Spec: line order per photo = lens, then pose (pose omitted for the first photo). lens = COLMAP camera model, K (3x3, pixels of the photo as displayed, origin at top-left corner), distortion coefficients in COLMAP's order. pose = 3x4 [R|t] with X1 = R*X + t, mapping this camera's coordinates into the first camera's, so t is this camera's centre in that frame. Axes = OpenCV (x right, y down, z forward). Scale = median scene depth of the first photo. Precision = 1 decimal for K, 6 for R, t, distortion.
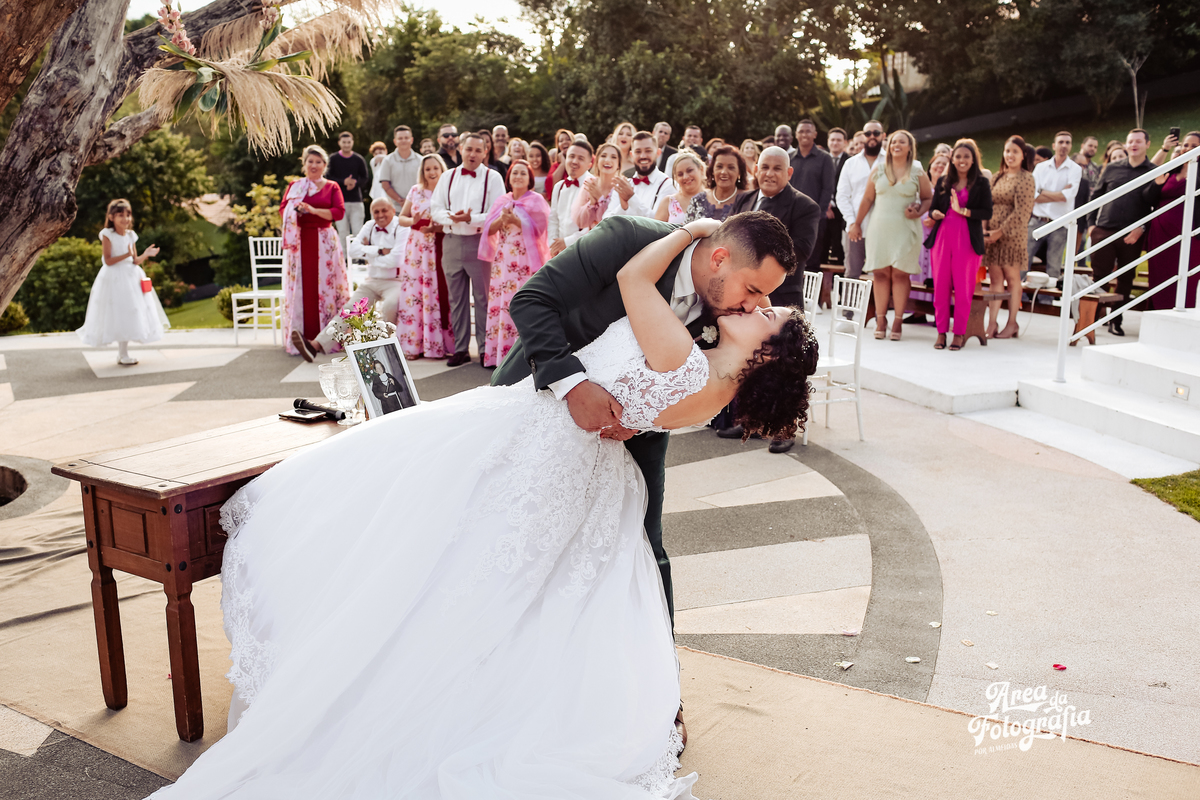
lens RADIAL K [[1182.0, 0, 599.3], [0, 1182.0, 384.3], [0, 0, 1]] dist [-0.107132, 0.144908]
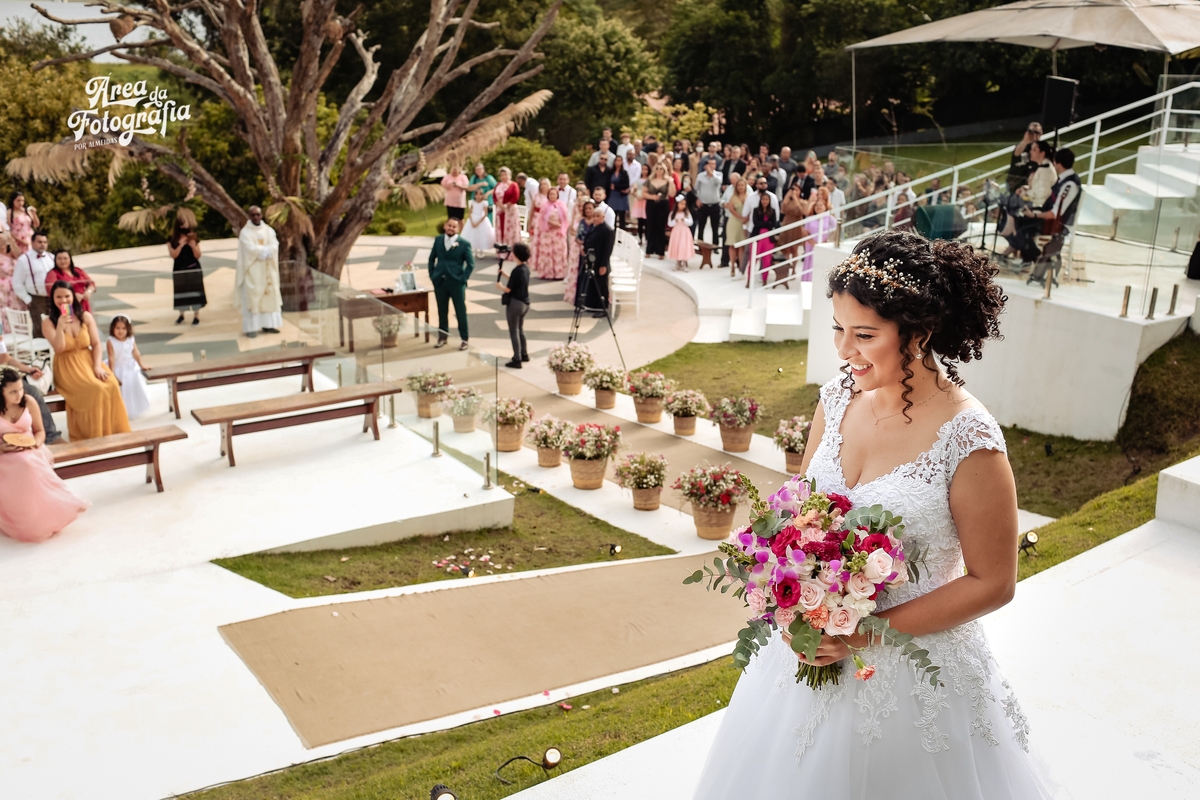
lens RADIAL K [[1182.3, 0, 600.0], [0, 1182.3, 400.0], [0, 0, 1]] dist [-0.199407, 0.136247]
pose [[0.918642, 0.139783, -0.369538, 0.128430], [-0.097378, 0.986574, 0.131111, -0.012028], [0.382904, -0.084459, 0.919919, -0.165116]]
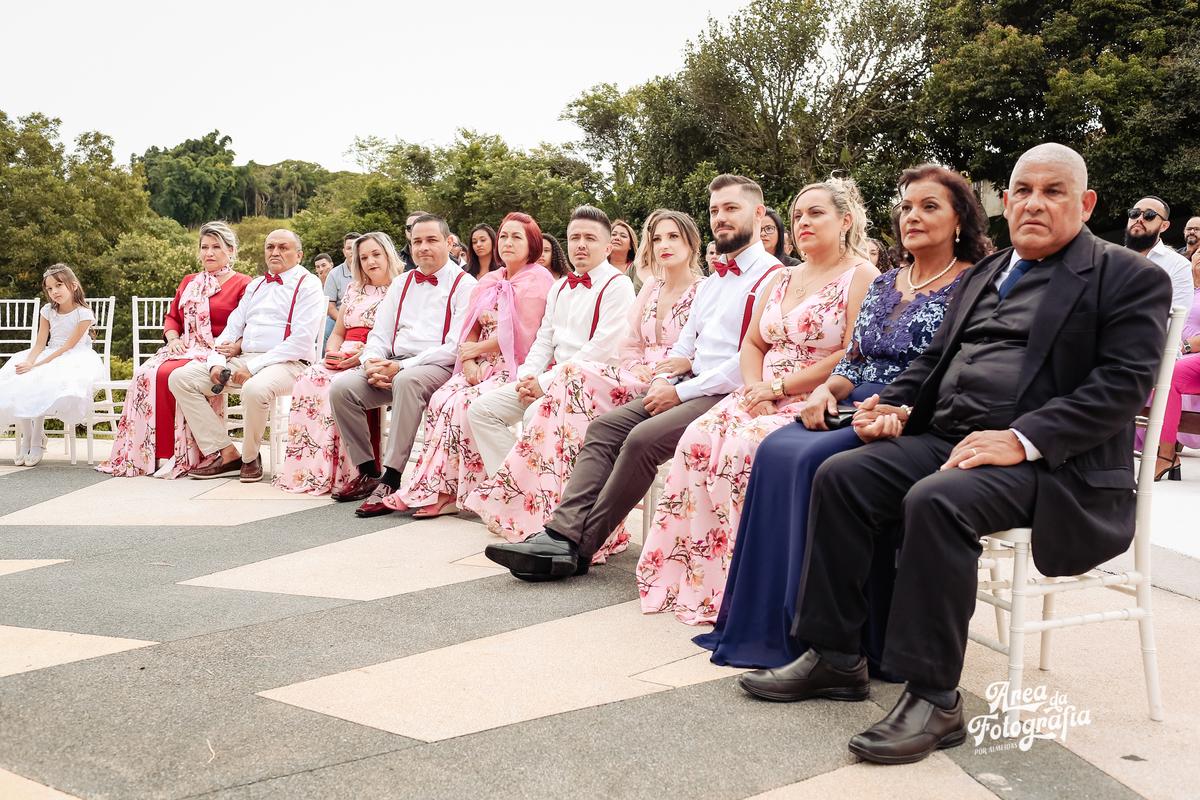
lens RADIAL K [[1191.0, 0, 600.0], [0, 1191.0, 400.0], [0, 0, 1]] dist [-0.195900, -0.001172]
pose [[0.998490, 0.010703, -0.053873, 0.001494], [-0.015777, 0.995385, -0.094657, -0.007872], [0.052612, 0.095364, 0.994051, 0.058576]]
